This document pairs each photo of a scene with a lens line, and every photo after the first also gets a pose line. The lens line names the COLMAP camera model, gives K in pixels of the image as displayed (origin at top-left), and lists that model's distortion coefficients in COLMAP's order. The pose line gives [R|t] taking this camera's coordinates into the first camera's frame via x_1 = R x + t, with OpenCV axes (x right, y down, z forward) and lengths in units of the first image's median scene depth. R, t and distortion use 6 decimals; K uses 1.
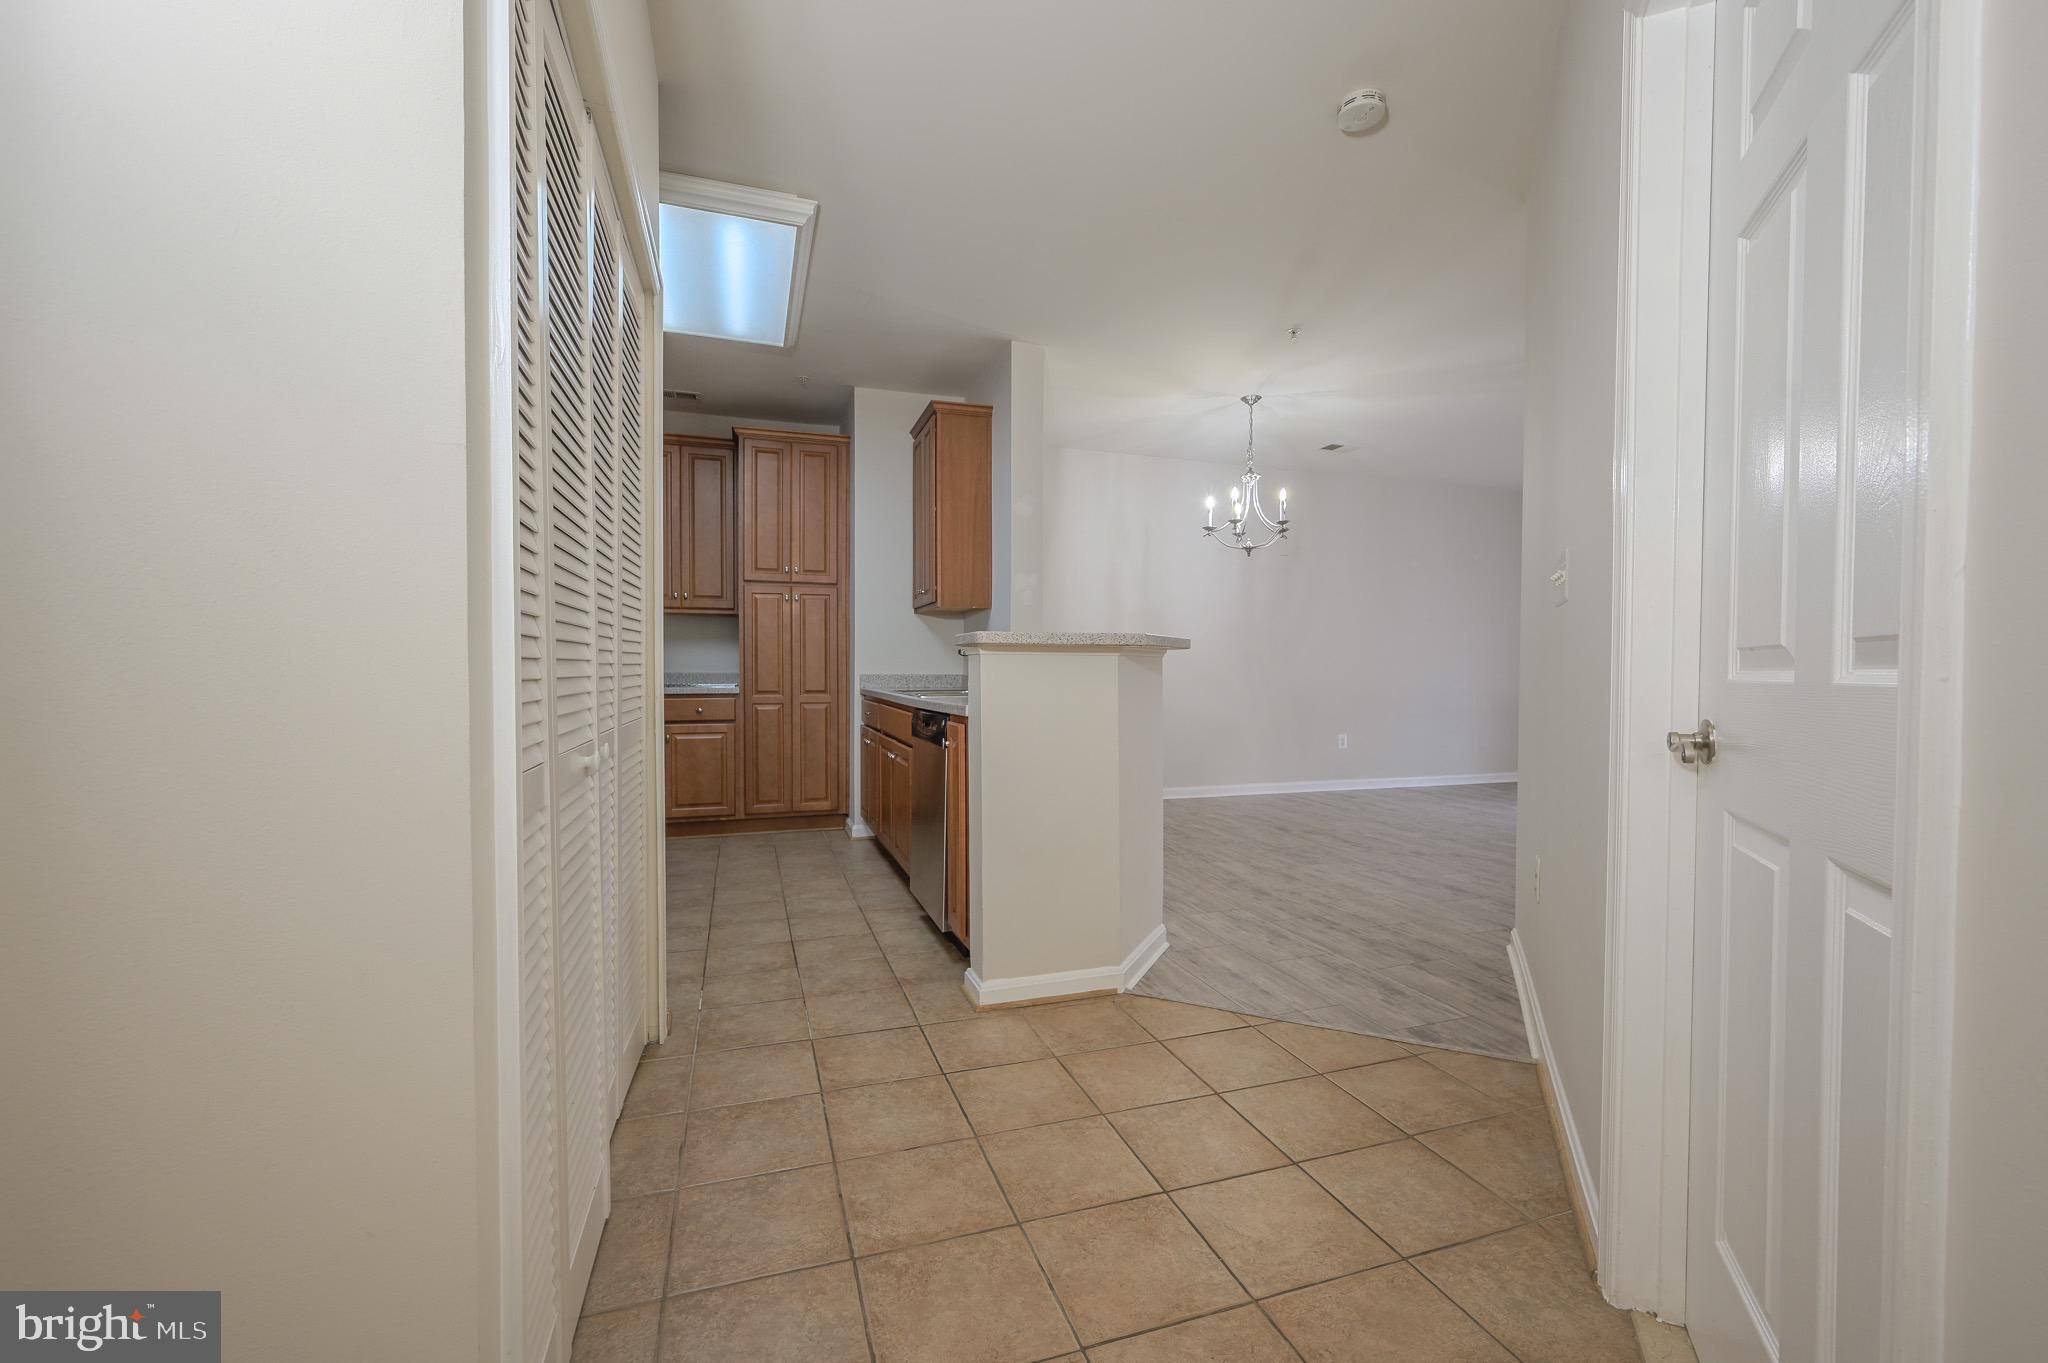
lens RADIAL K [[842.6, 0, 1029.4], [0, 842.6, 681.4], [0, 0, 1]] dist [-0.001354, 0.000034]
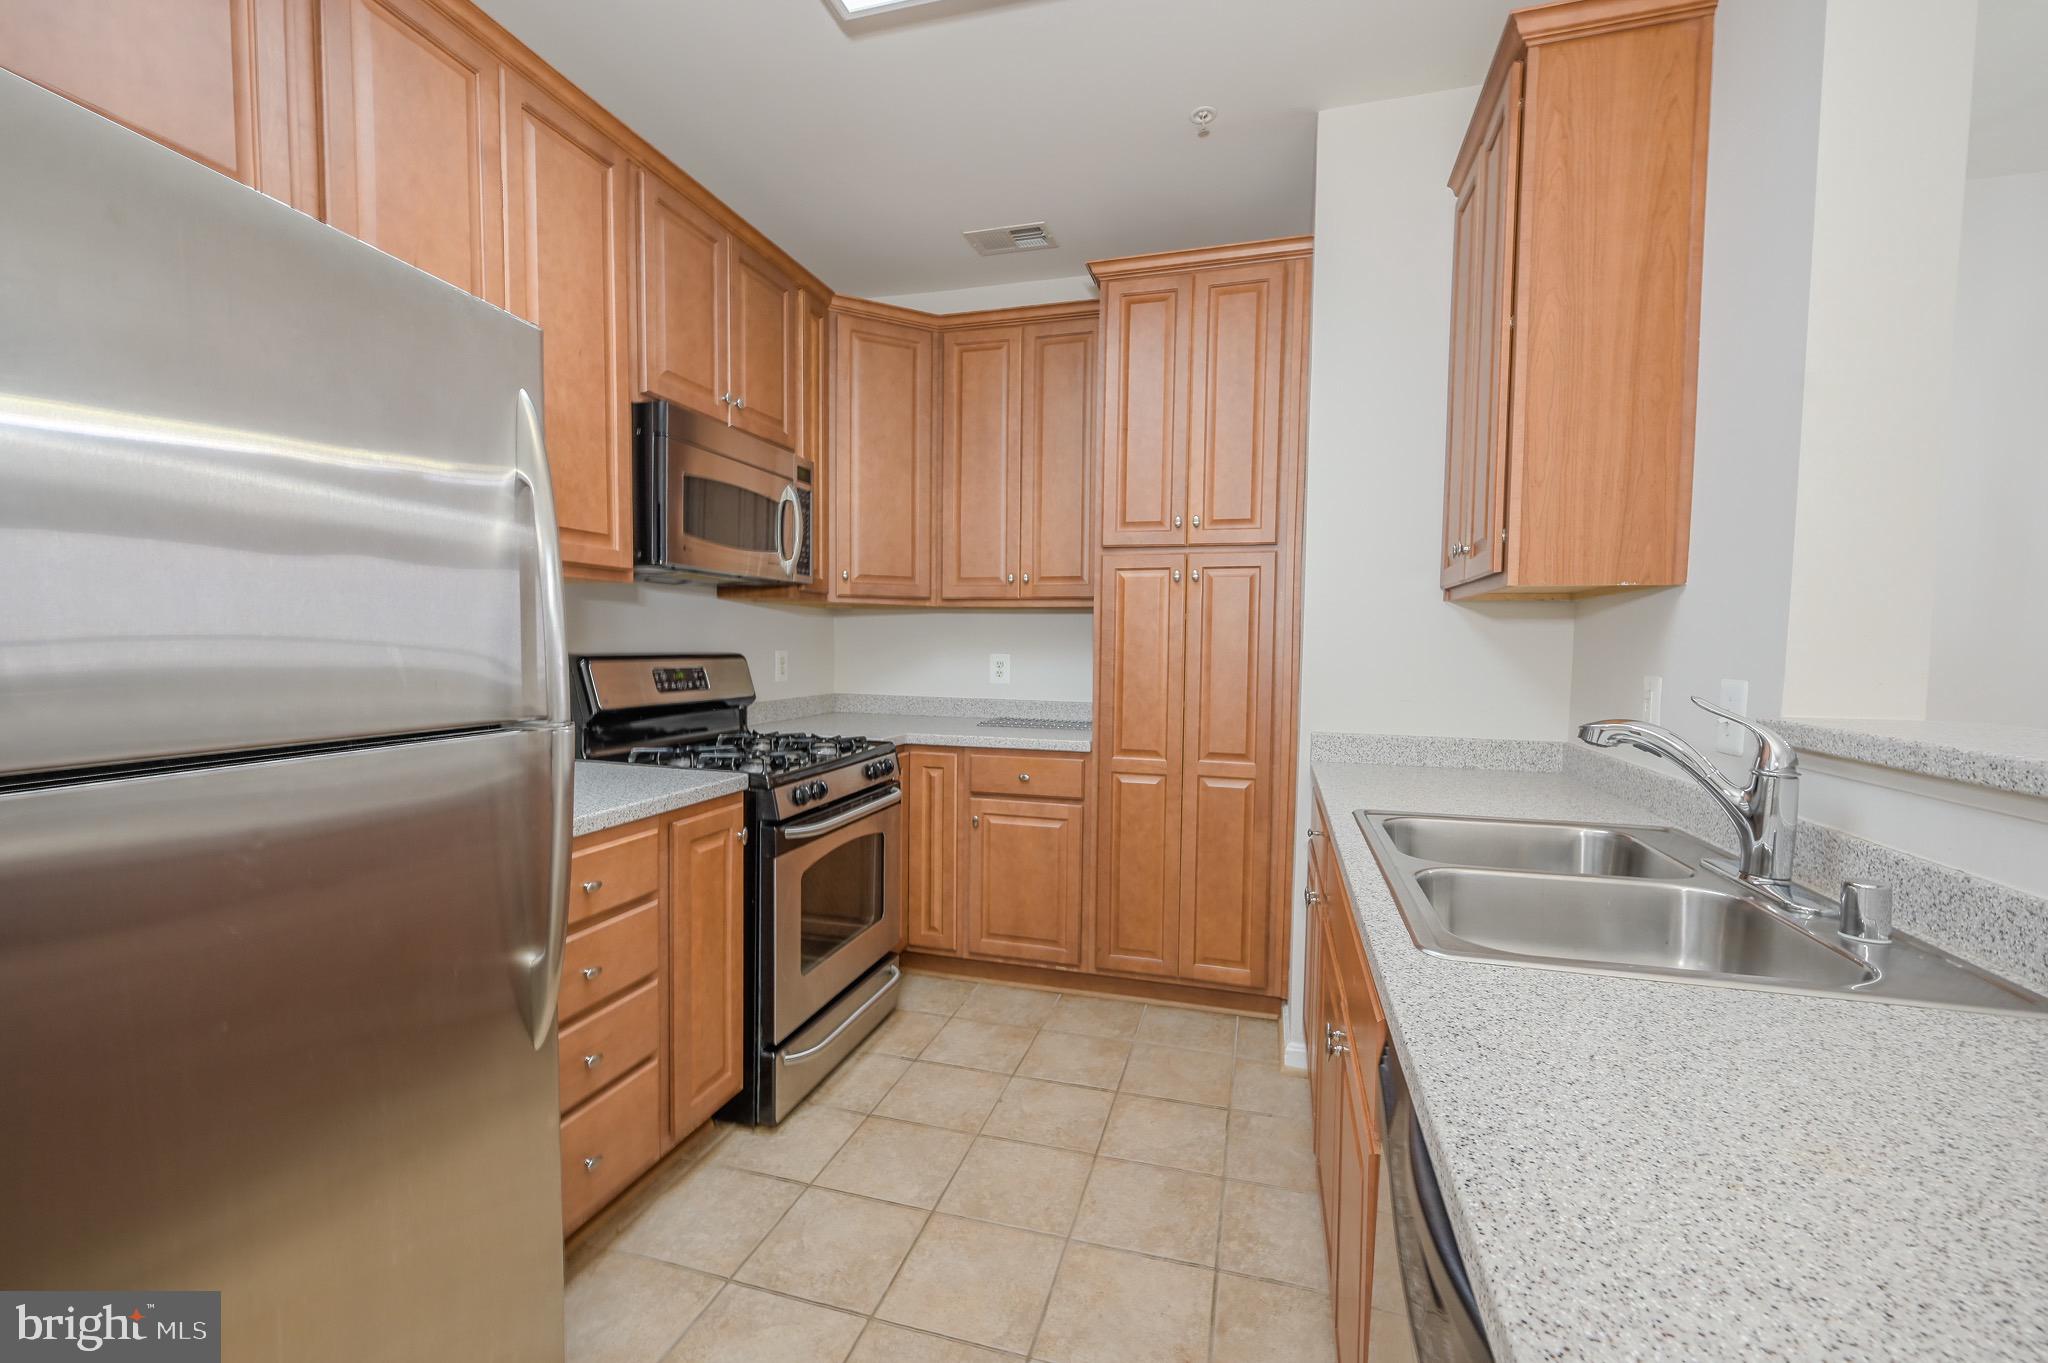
lens RADIAL K [[842.6, 0, 1029.1], [0, 842.6, 687.6], [0, 0, 1]] dist [-0.001354, 0.000034]
pose [[0.823946, 0.037934, -0.565397, -0.064126], [-0.019412, 0.999061, 0.038741, -0.047856], [0.566335, -0.020945, 0.823909, 0.512011]]
